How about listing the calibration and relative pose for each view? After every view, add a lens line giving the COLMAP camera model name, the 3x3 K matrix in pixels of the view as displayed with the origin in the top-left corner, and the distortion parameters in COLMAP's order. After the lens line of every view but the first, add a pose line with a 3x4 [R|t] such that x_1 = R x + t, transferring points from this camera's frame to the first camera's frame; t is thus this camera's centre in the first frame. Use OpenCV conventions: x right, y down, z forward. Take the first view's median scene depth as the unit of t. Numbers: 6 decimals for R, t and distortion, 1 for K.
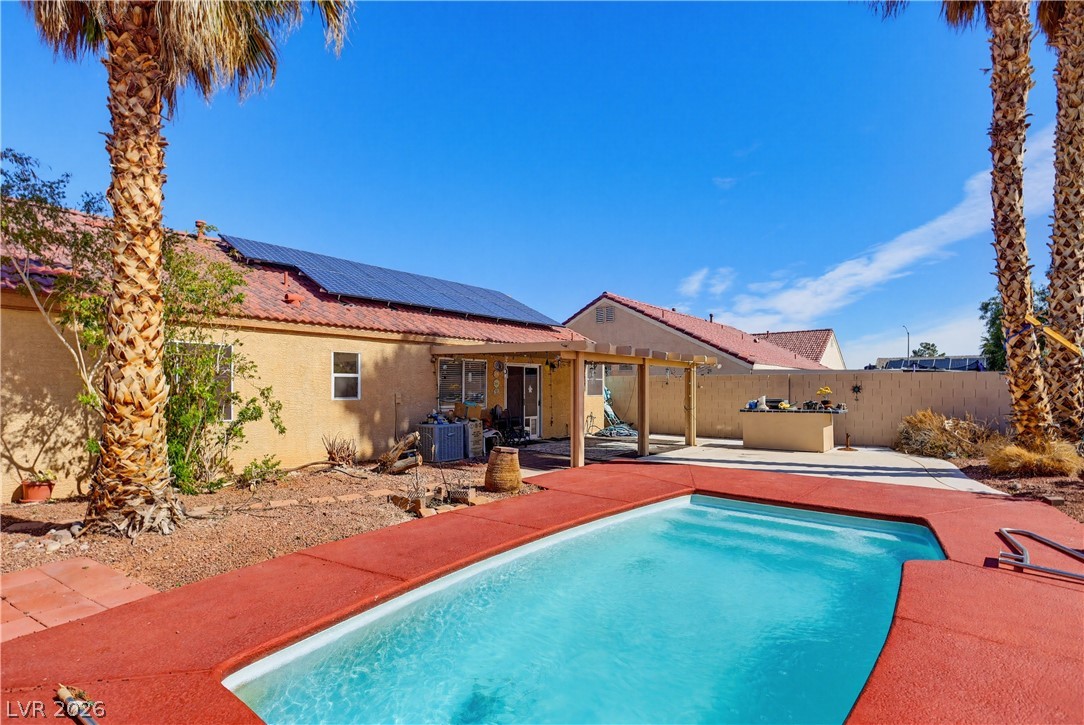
lens RADIAL K [[519.4, 0, 544.4], [0, 519.4, 354.9], [0, 0, 1]] dist [-0.003120, -0.000258]
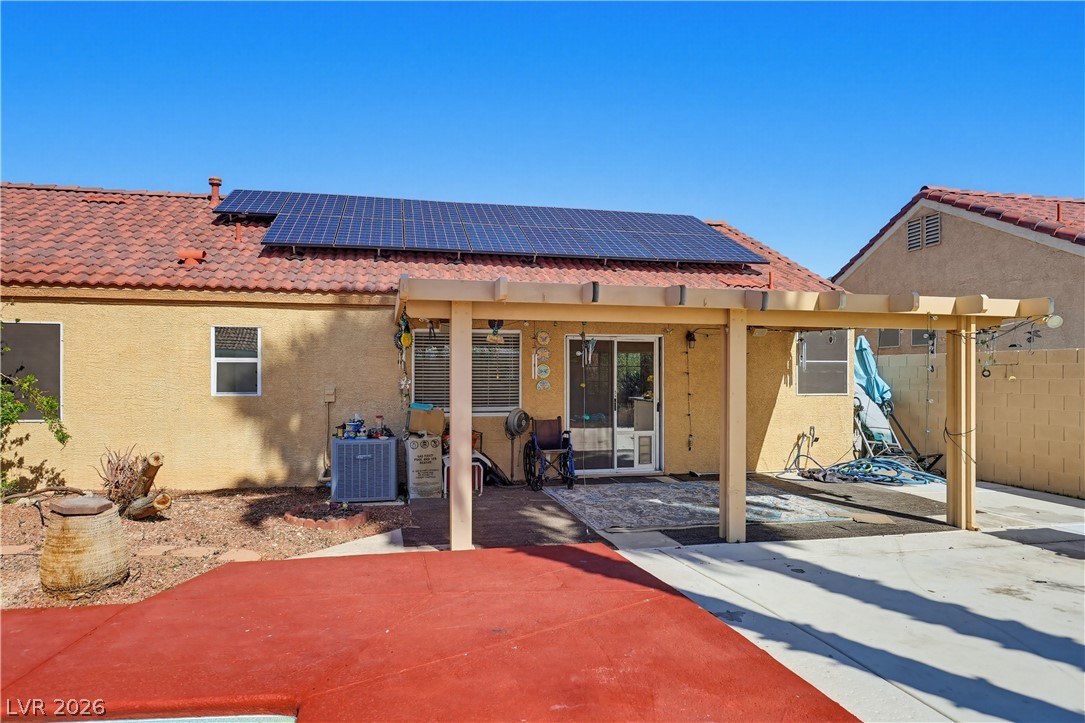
lens RADIAL K [[675.2, 0, 542.5], [0, 675.2, 361.5], [0, 0, 1]] dist [0.001592, 0.001107]
pose [[0.786051, -0.018667, -0.617879, 0.435928], [0.040001, 0.998985, 0.020707, 0.035055], [0.616866, -0.040993, 0.786000, 0.500841]]
